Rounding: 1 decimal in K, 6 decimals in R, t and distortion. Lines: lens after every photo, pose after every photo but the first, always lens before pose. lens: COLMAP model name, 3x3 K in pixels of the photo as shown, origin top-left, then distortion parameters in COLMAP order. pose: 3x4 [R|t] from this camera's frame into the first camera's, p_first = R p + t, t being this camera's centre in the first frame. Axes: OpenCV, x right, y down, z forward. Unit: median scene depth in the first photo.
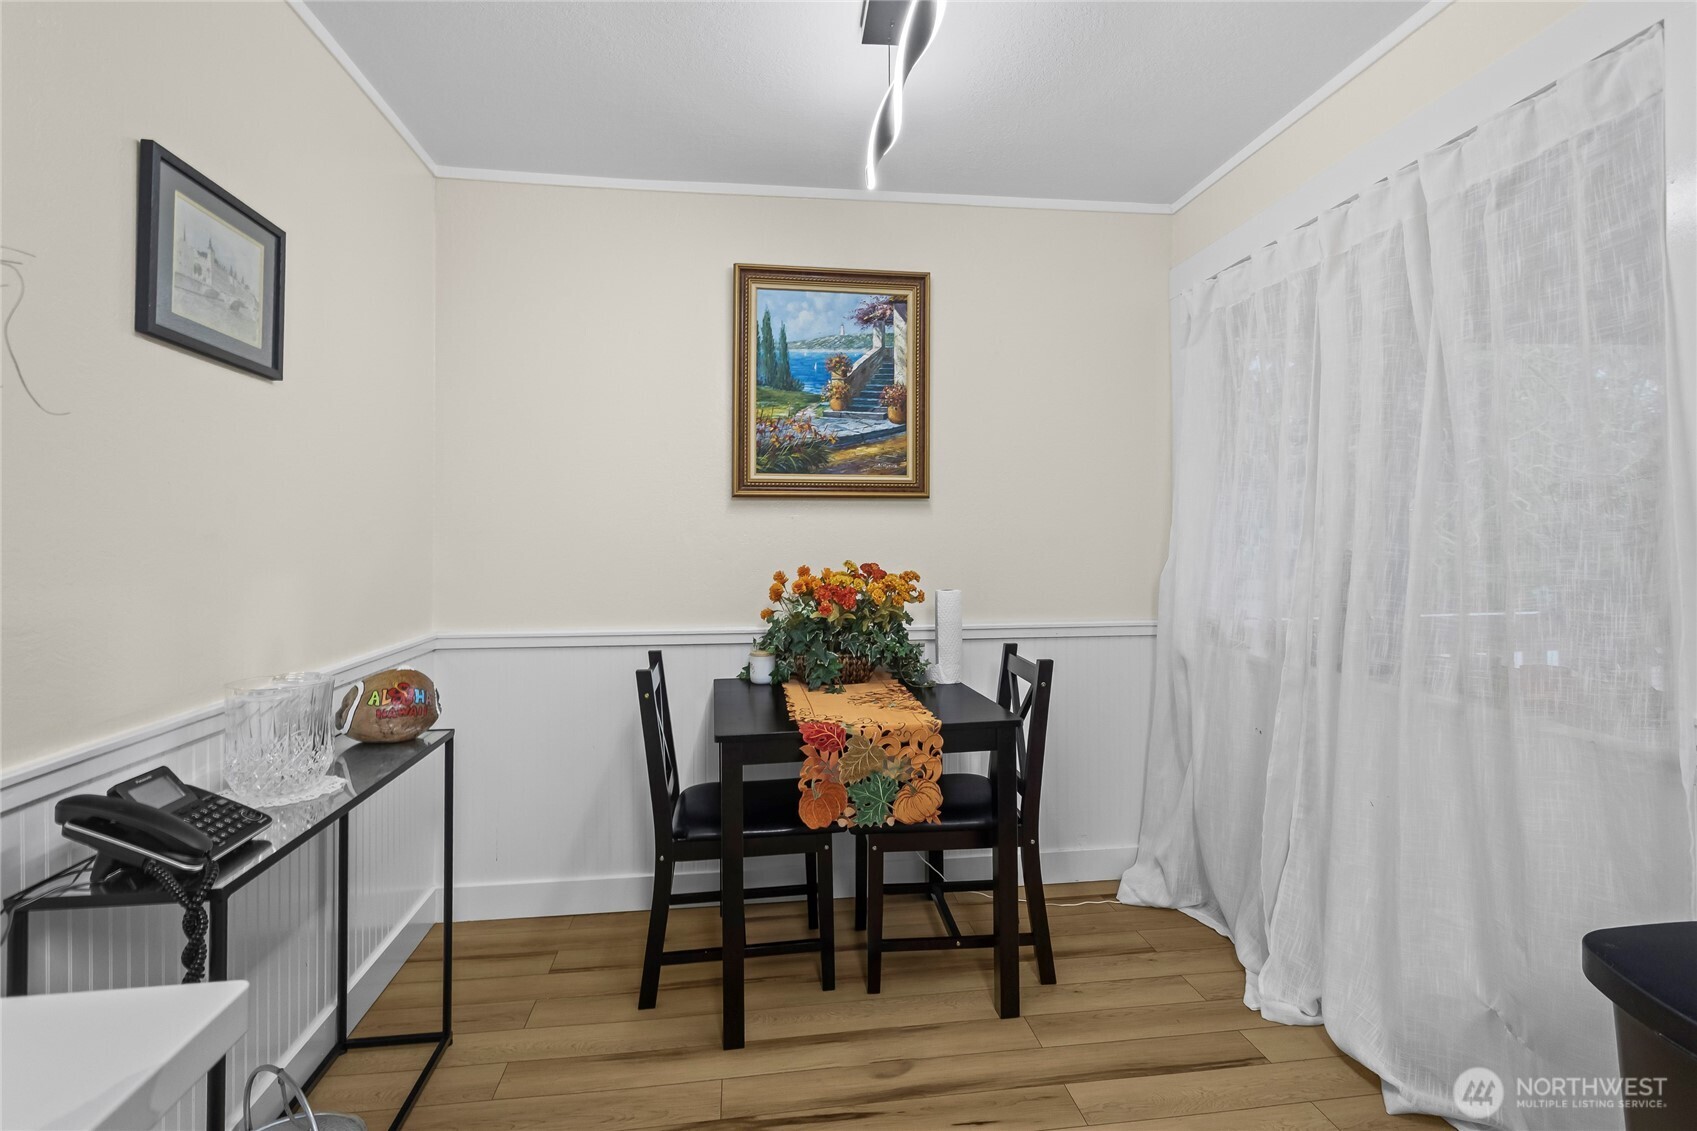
lens RADIAL K [[817.1, 0, 859.9], [0, 817.1, 514.5], [0, 0, 1]] dist [0.004981, 0.000350]
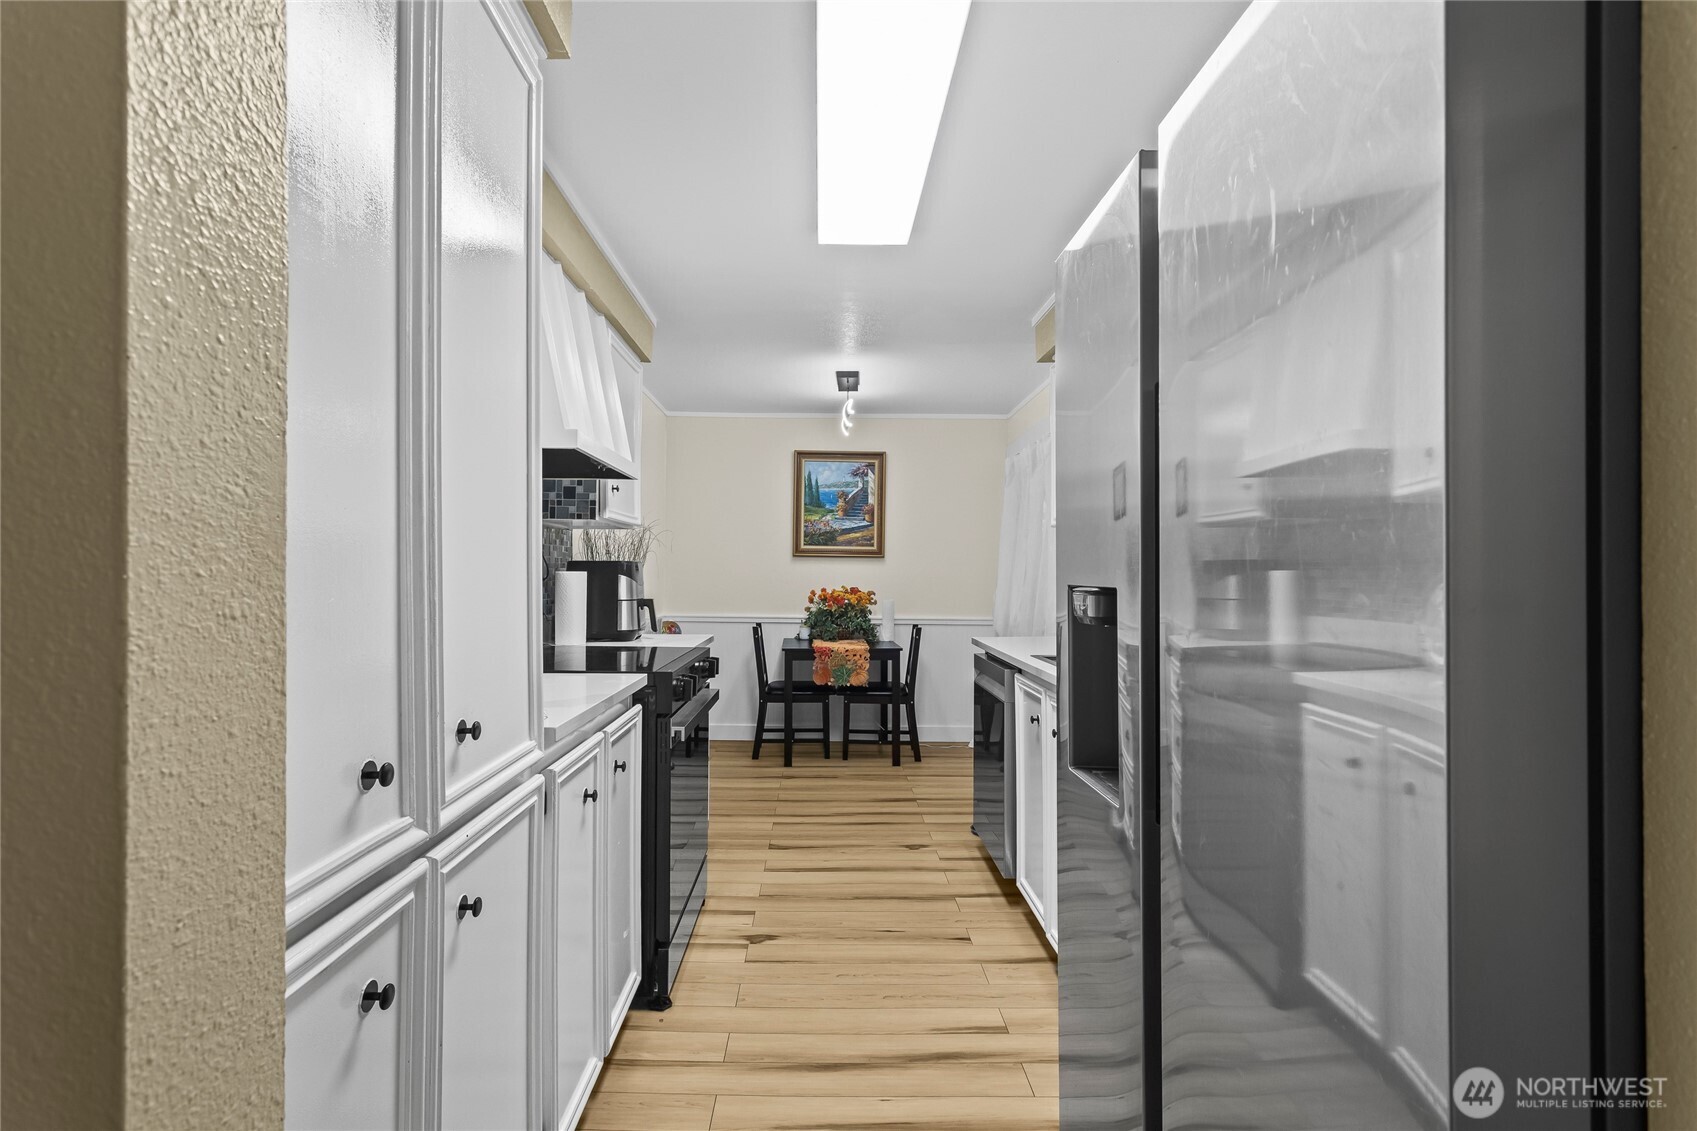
lens RADIAL K [[803.6, 0, 848.5], [0, 803.6, 565.5], [0, 0, 1]] dist [0.010852, 0.000603]
pose [[0.993283, 0.012412, -0.115044, 0.243538], [-0.010787, 0.999833, 0.014733, -0.030093], [0.115207, -0.013393, 0.993251, -1.140450]]
